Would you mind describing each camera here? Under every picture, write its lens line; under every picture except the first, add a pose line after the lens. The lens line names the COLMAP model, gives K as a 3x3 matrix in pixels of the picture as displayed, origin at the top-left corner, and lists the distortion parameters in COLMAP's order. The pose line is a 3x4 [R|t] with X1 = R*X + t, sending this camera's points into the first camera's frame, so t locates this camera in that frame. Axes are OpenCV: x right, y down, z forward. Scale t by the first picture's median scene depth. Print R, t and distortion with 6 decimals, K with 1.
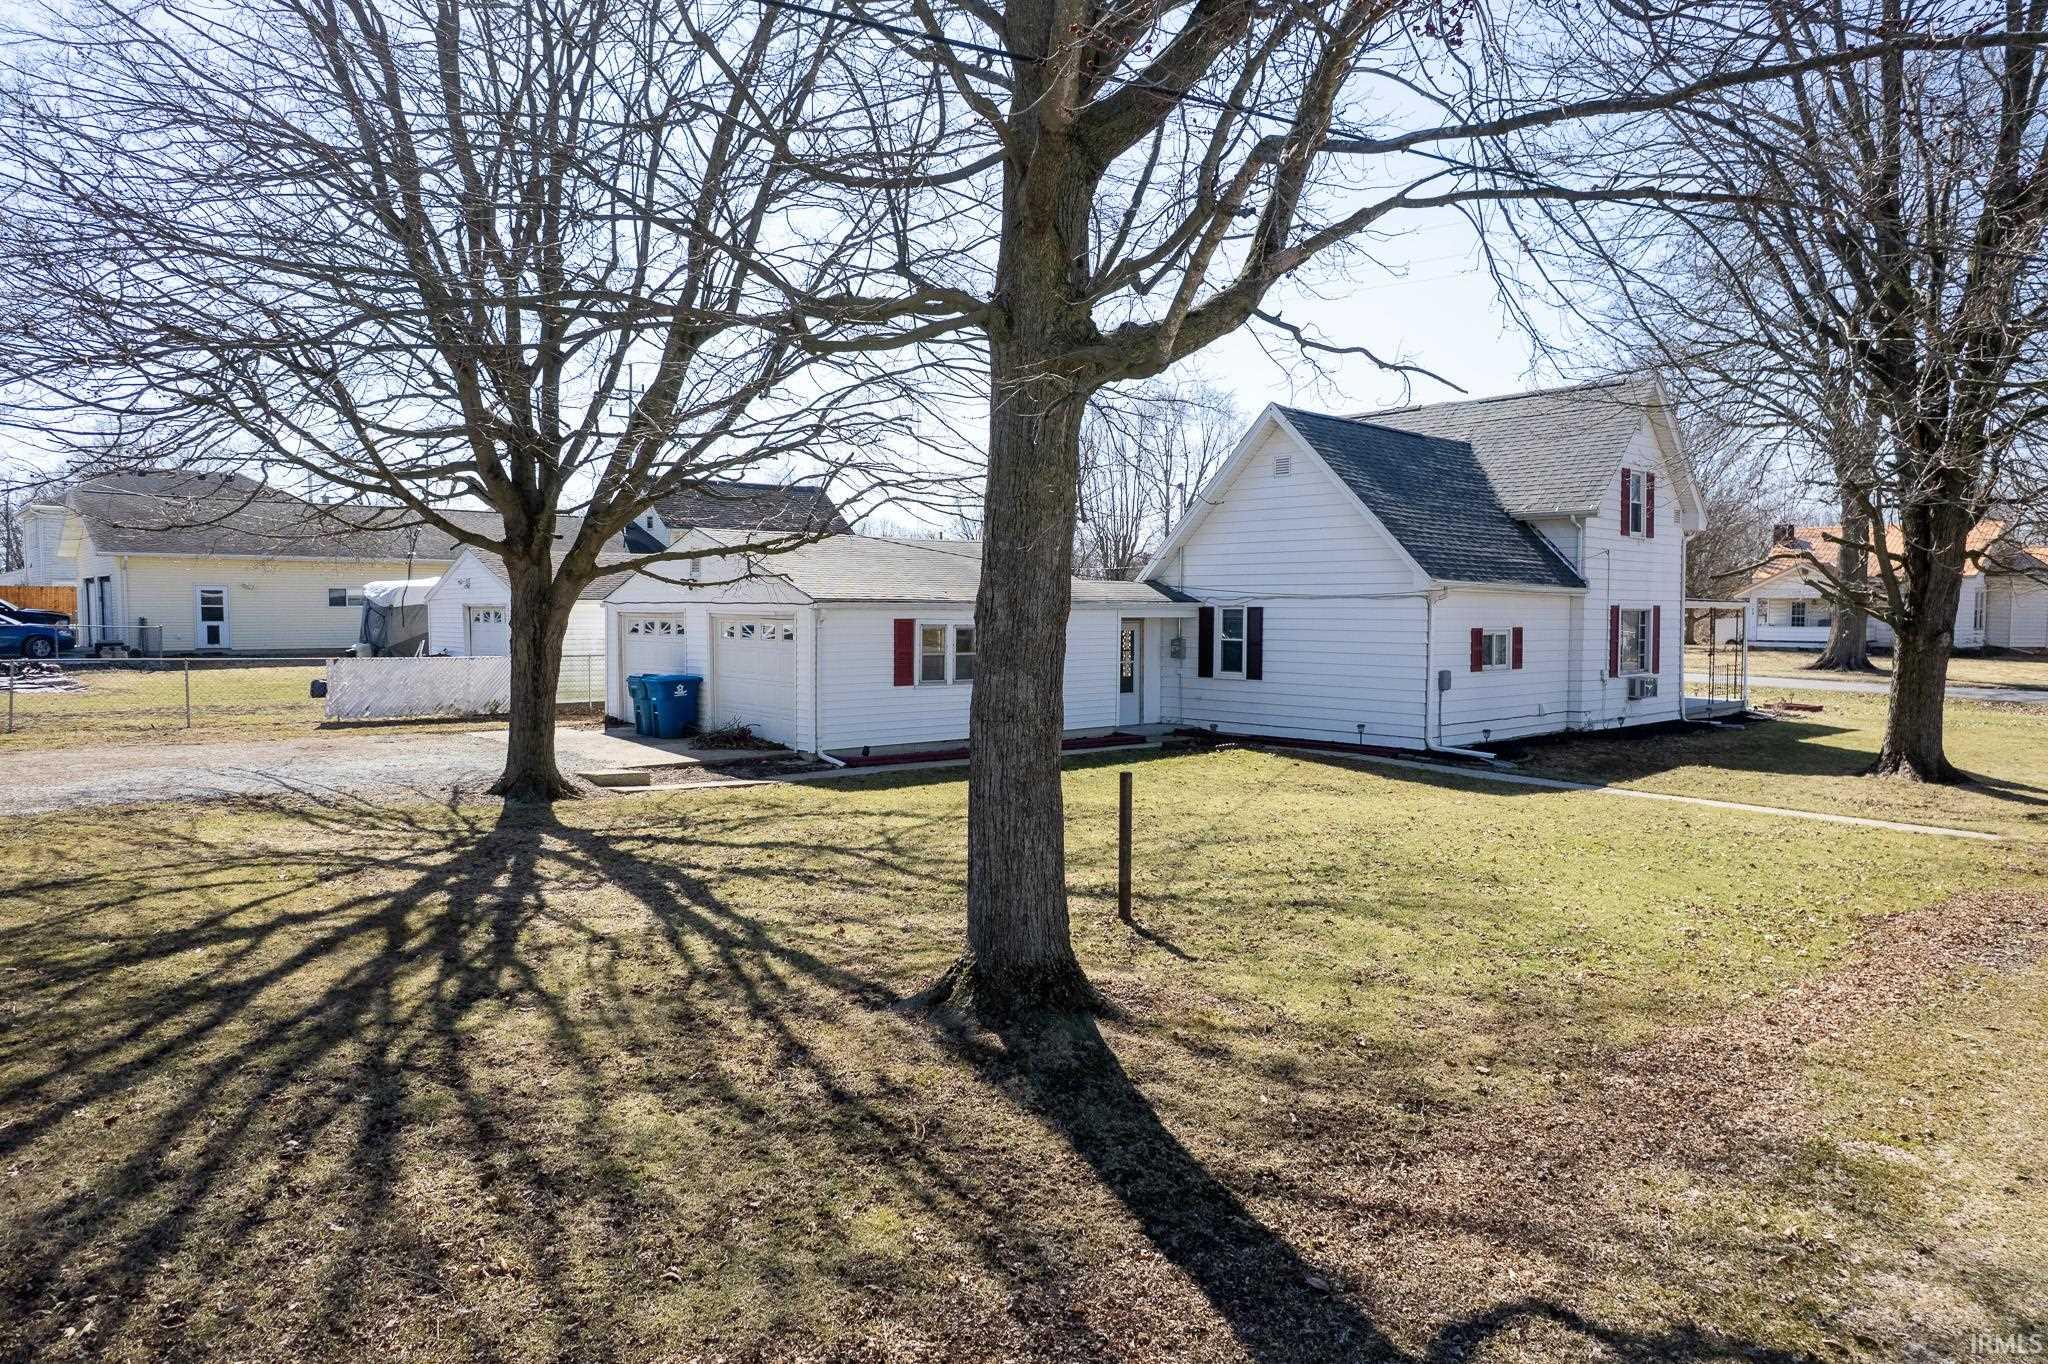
lens RADIAL K [[1297.6, 0, 1031.9], [0, 1297.6, 688.4], [0, 0, 1]] dist [-0.063482, 0.058202]
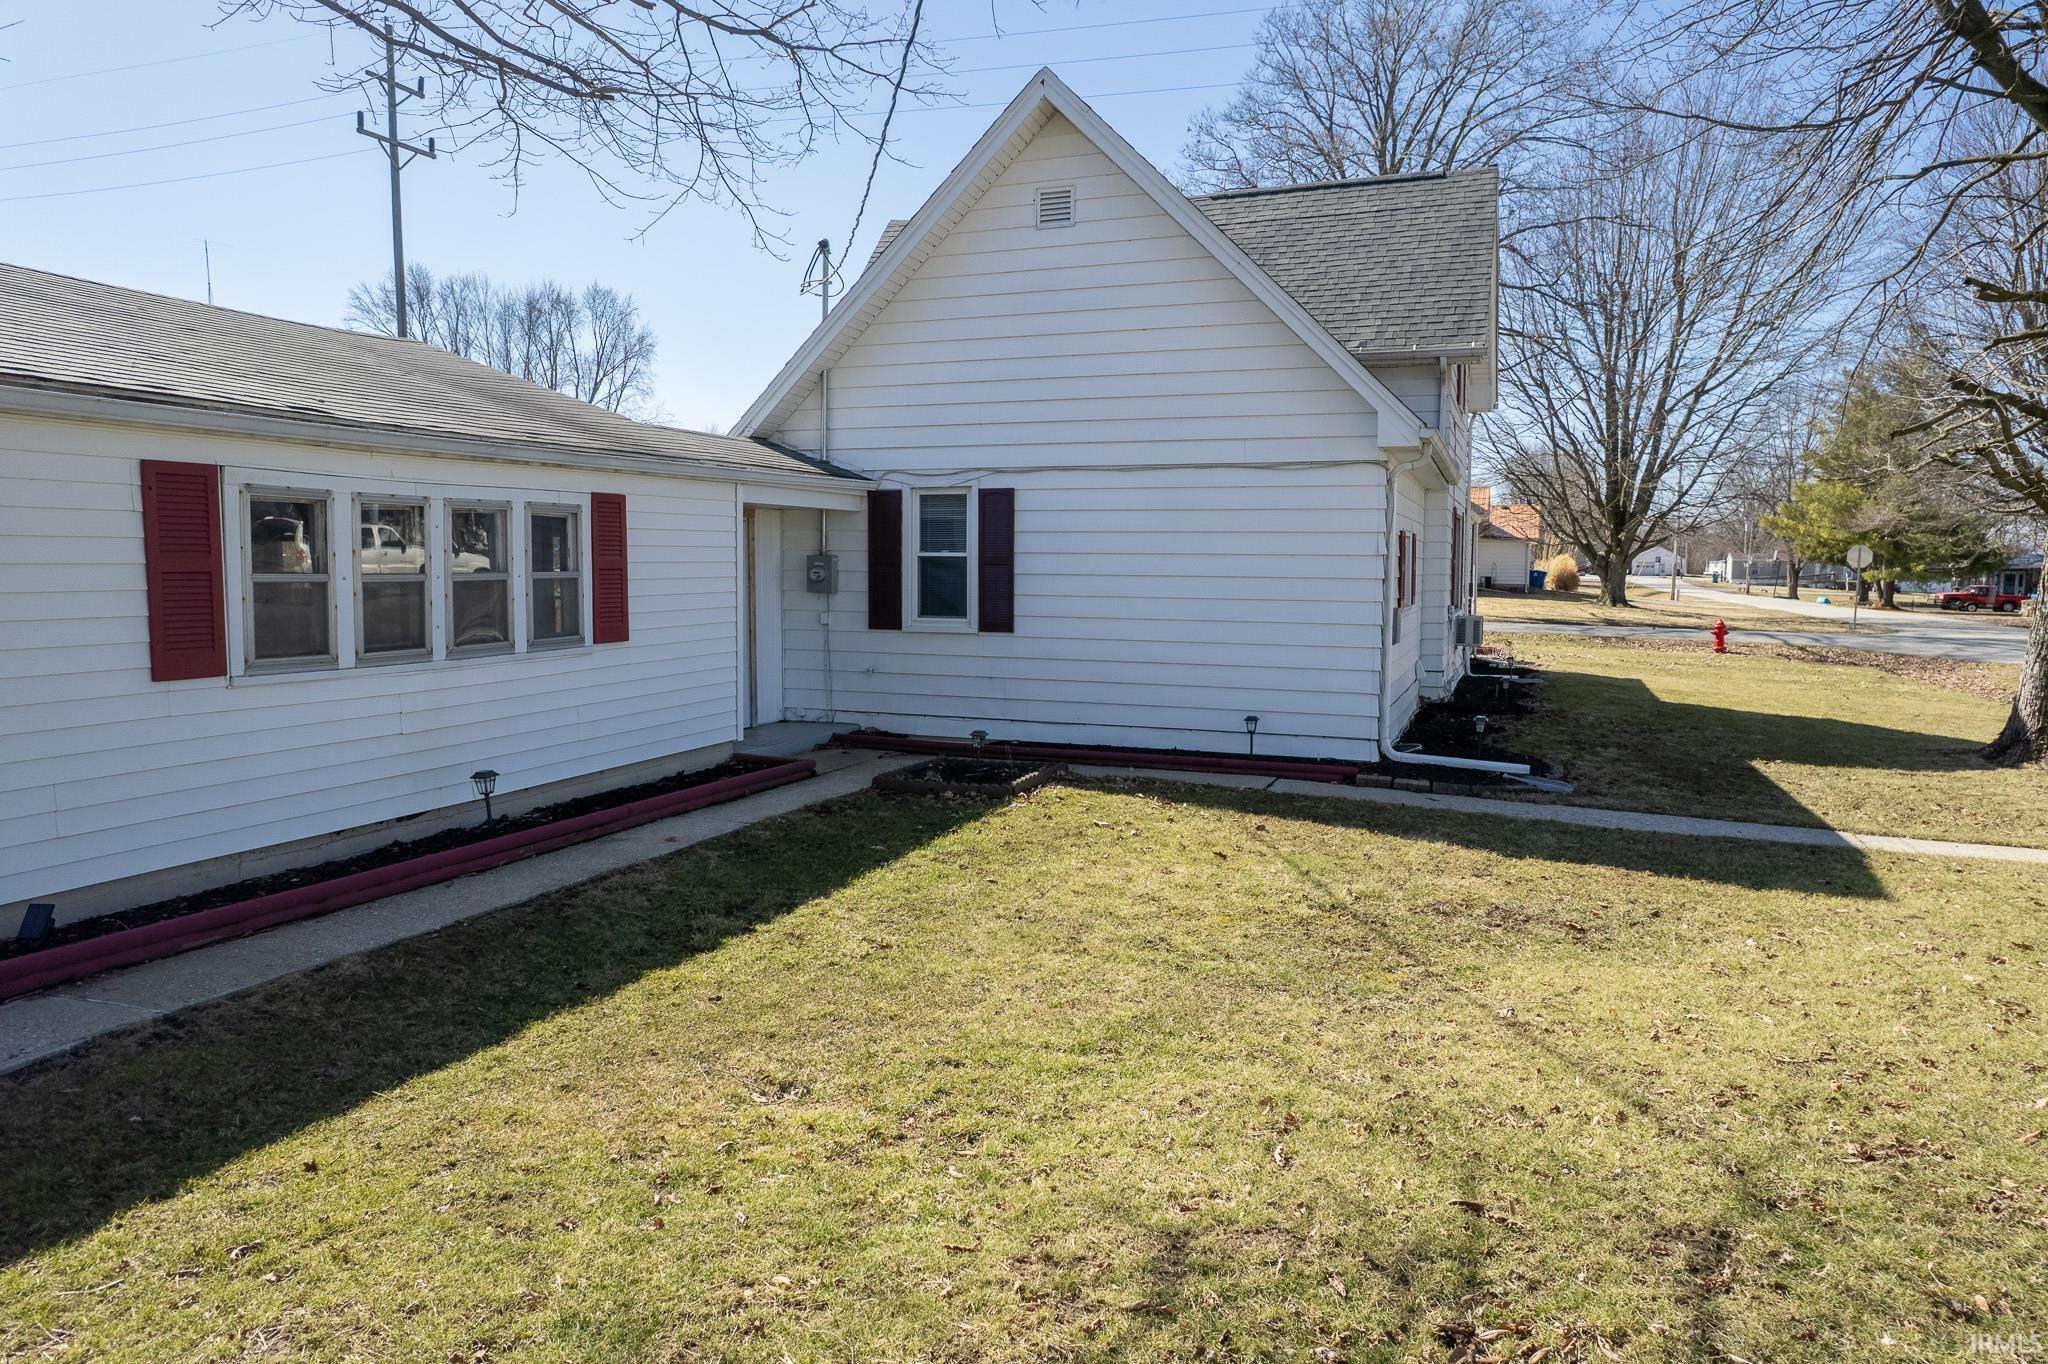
lens RADIAL K [[1297.6, 0, 1031.9], [0, 1297.6, 688.4], [0, 0, 1]] dist [-0.063482, 0.058202]
pose [[0.883344, -0.041638, 0.466872, -0.054383], [0.024253, 0.998773, 0.043188, -0.006455], [-0.468098, -0.026827, 0.883270, 0.544048]]
